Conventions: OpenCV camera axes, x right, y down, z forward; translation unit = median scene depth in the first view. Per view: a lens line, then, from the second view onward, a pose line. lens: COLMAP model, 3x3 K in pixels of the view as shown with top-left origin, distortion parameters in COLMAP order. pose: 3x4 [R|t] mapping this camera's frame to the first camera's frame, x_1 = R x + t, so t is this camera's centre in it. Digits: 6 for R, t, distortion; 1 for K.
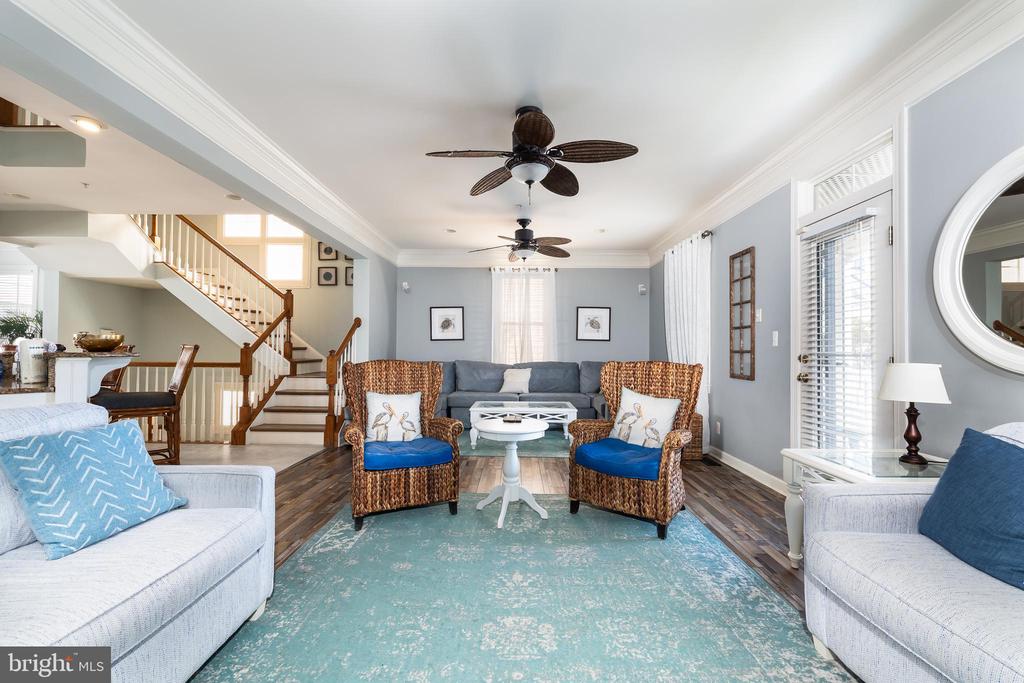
lens RADIAL K [[427.5, 0, 510.8], [0, 427.5, 344.4], [0, 0, 1]] dist [-0.000476, -0.000192]
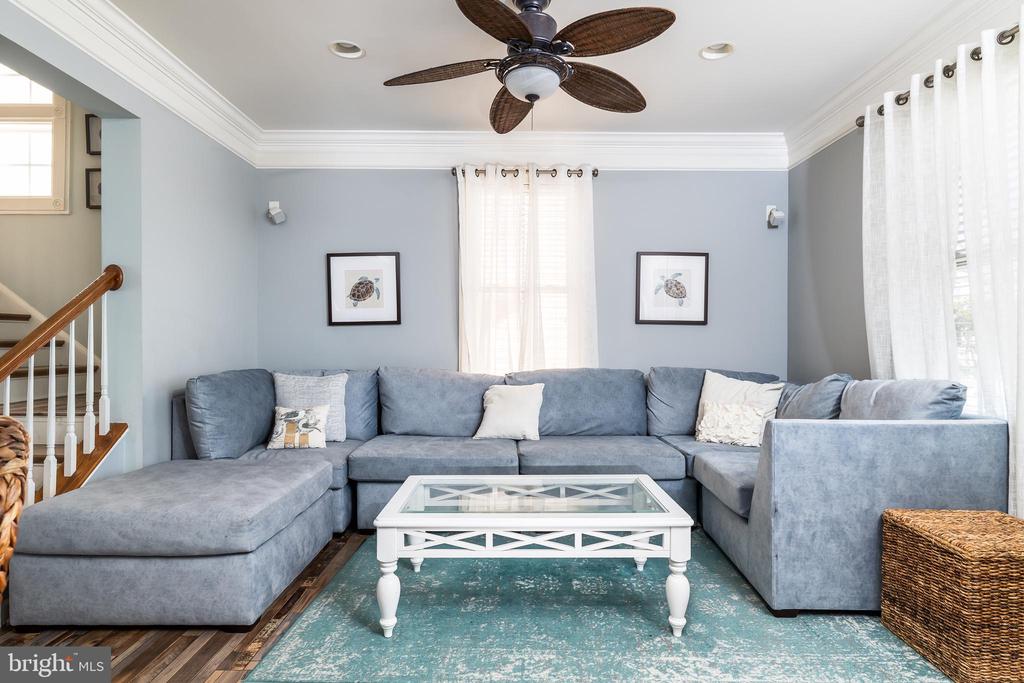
lens RADIAL K [[560.4, 0, 513.2], [0, 560.4, 340.9], [0, 0, 1]] dist [-0.001503, -0.000220]
pose [[0.999906, -0.006530, 0.012033, 0.007344], [0.006463, 0.999964, 0.005556, 0.006611], [-0.012069, -0.005478, 0.999912, 0.383098]]
